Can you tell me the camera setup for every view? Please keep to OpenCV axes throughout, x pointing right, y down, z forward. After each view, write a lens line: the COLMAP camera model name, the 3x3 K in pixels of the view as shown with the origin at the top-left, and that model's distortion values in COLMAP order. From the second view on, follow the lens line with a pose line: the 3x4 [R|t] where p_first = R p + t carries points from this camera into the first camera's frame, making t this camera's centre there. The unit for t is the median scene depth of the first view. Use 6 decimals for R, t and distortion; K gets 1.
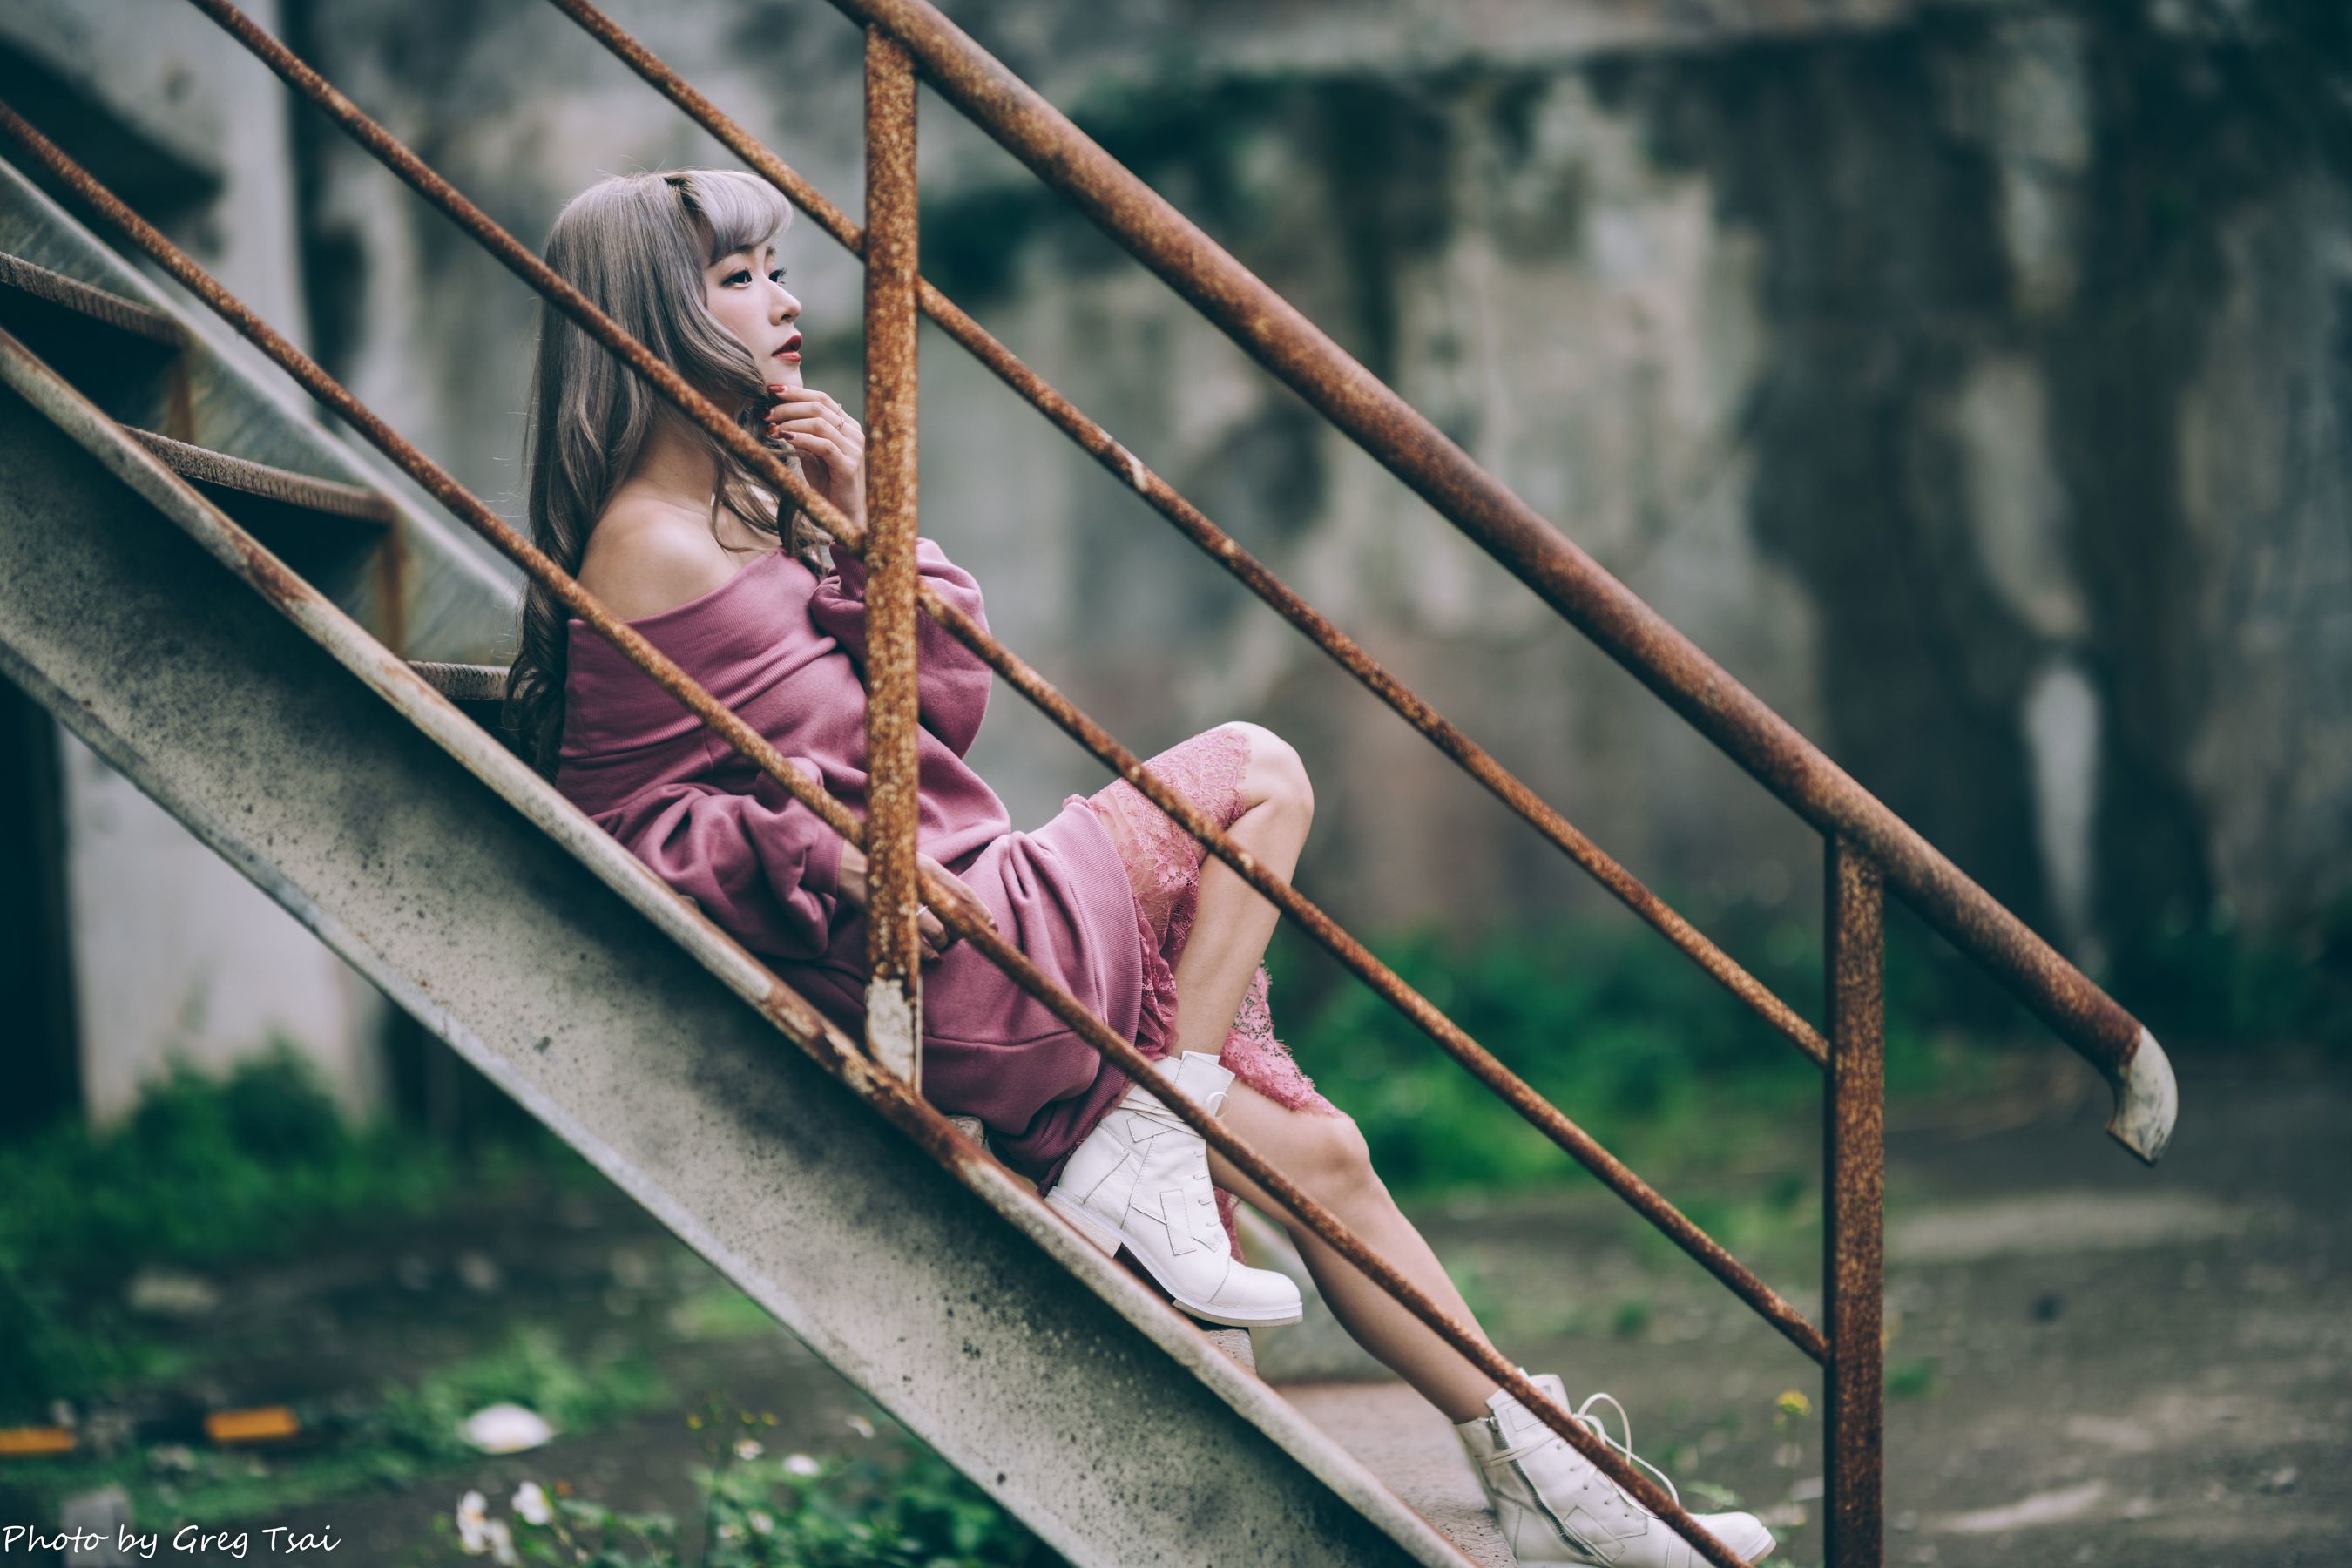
lens RADIAL K [[4471.7, 0, 1177.1], [0, 4471.7, 778.0], [0, 0, 1]] dist [0.000242, 0.000000]
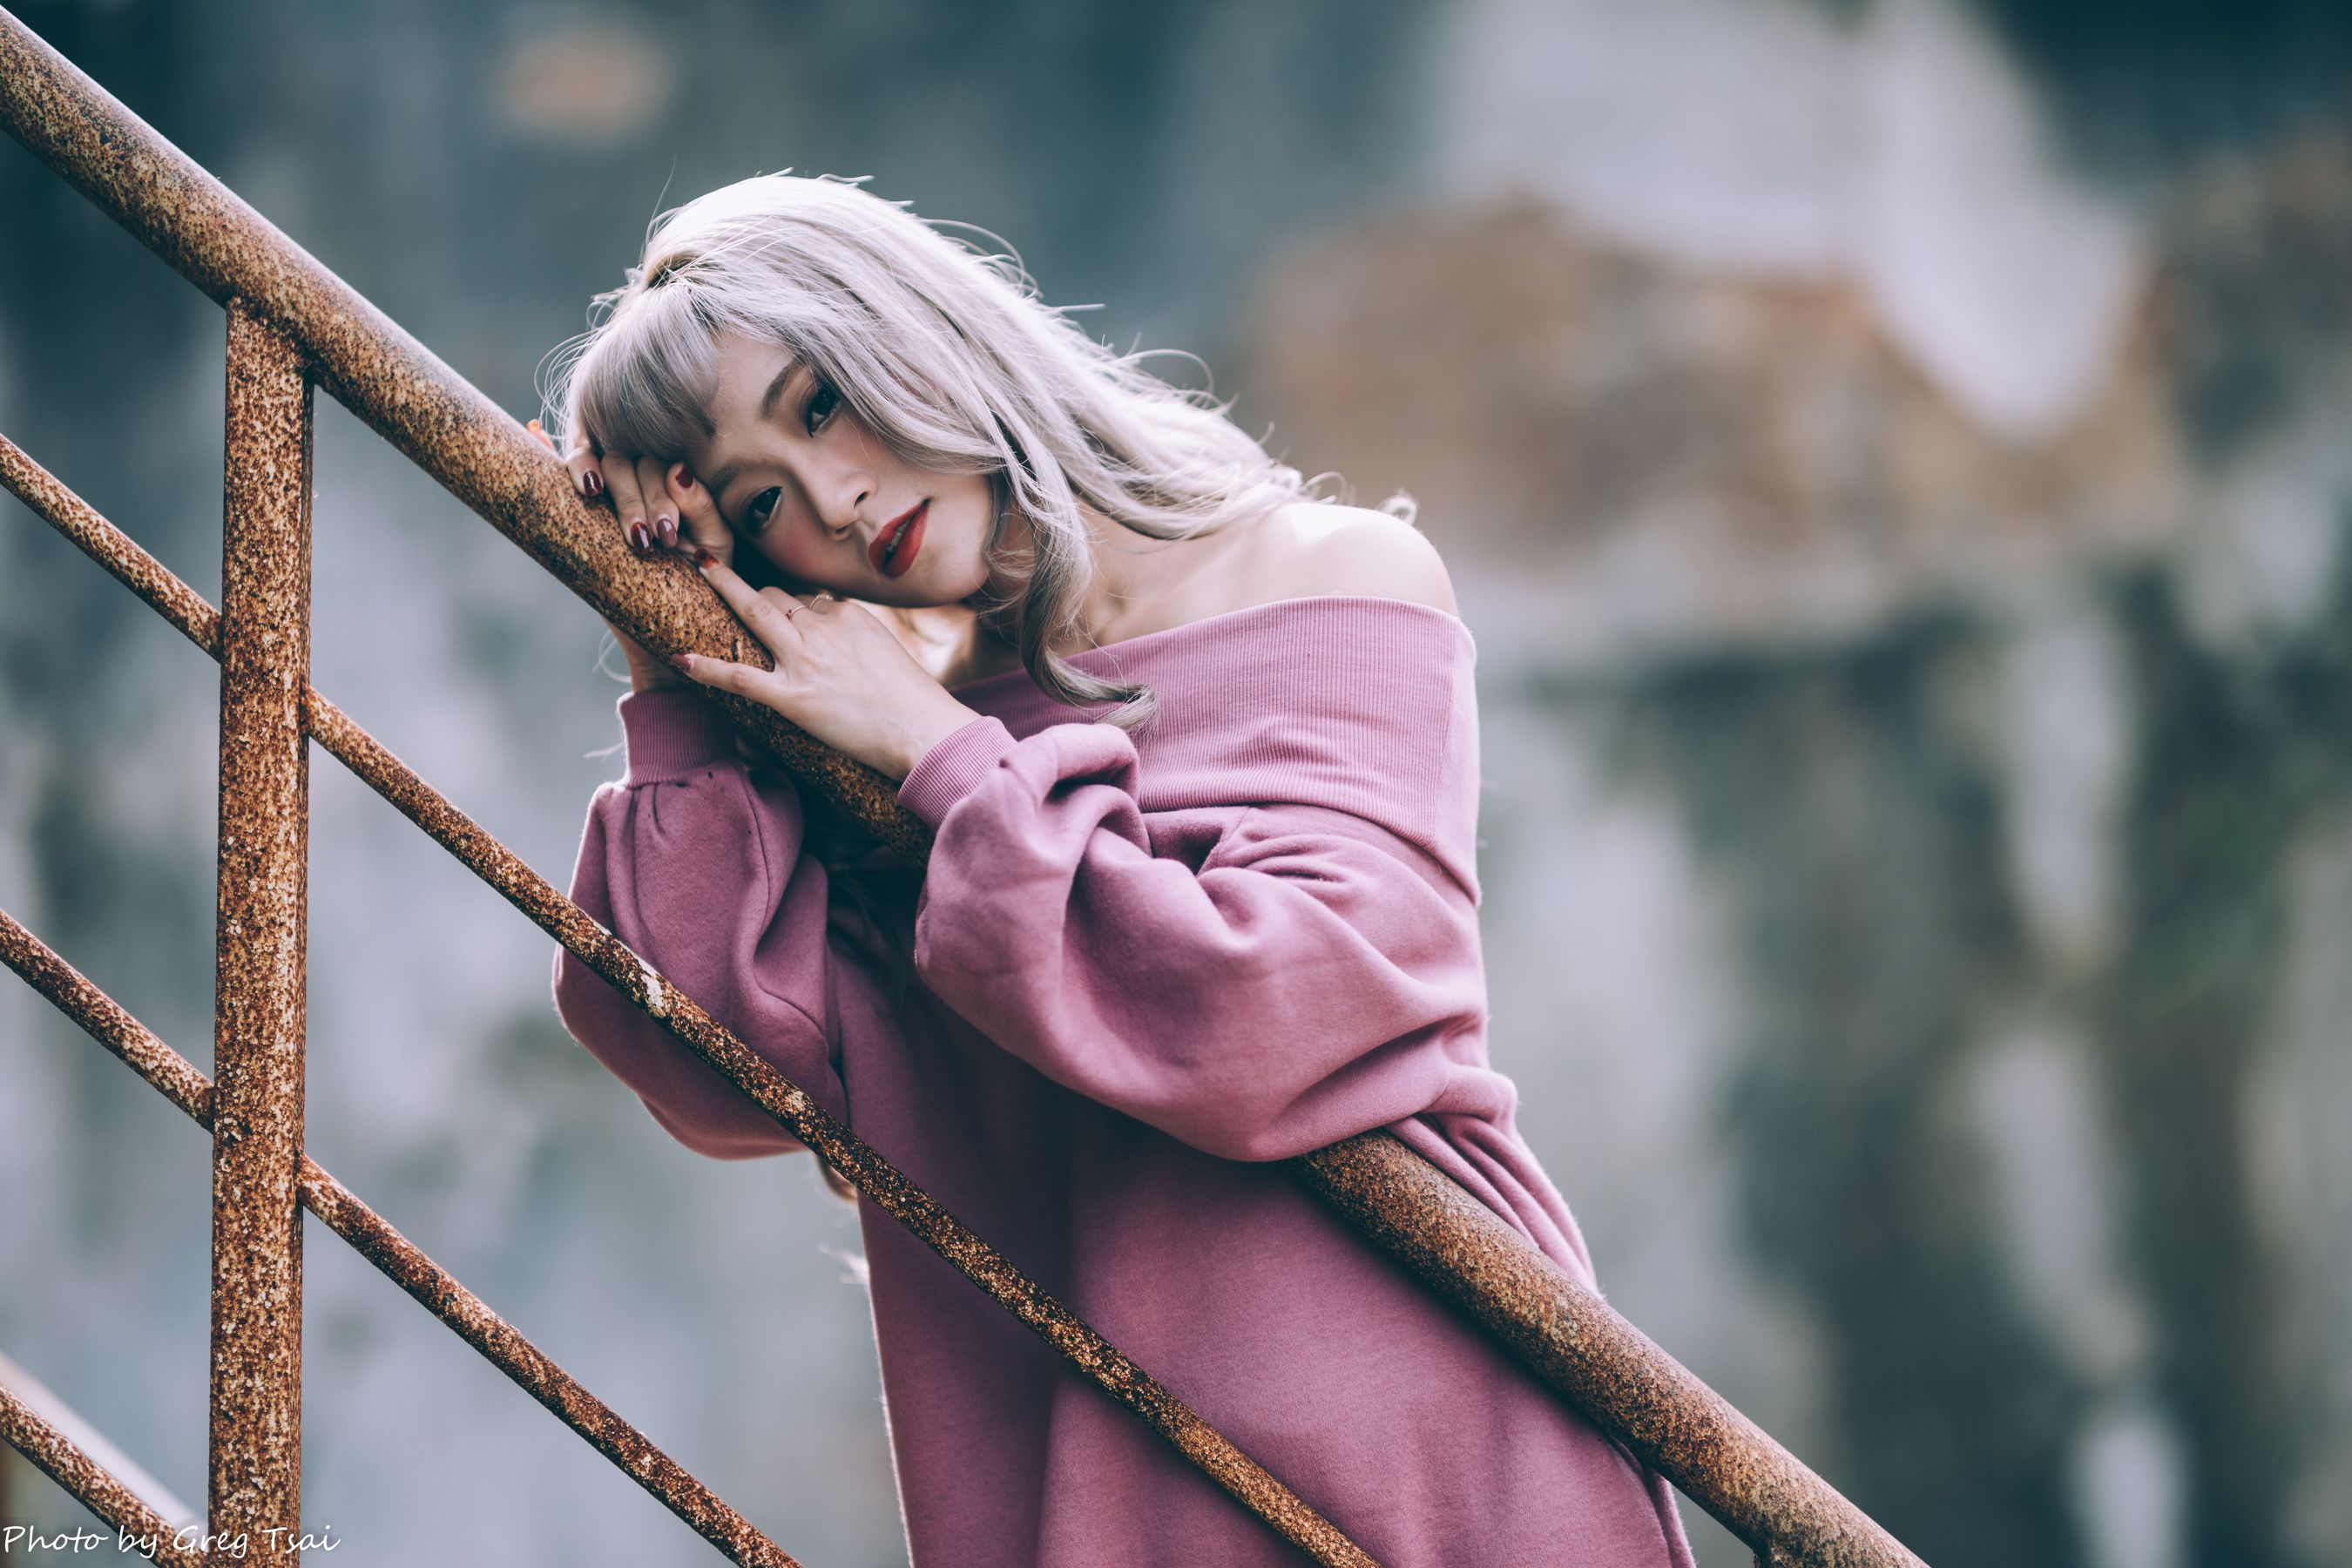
lens RADIAL K [[4471.7, 0, 1180.2], [0, 4471.7, 793.8], [0, 0, 1]] dist [0.000242, 0.000000]
pose [[0.999878, -0.013997, -0.006954, 0.071236], [0.012497, 0.983197, -0.182120, 0.021282], [0.009386, 0.182011, 0.983252, 0.375907]]
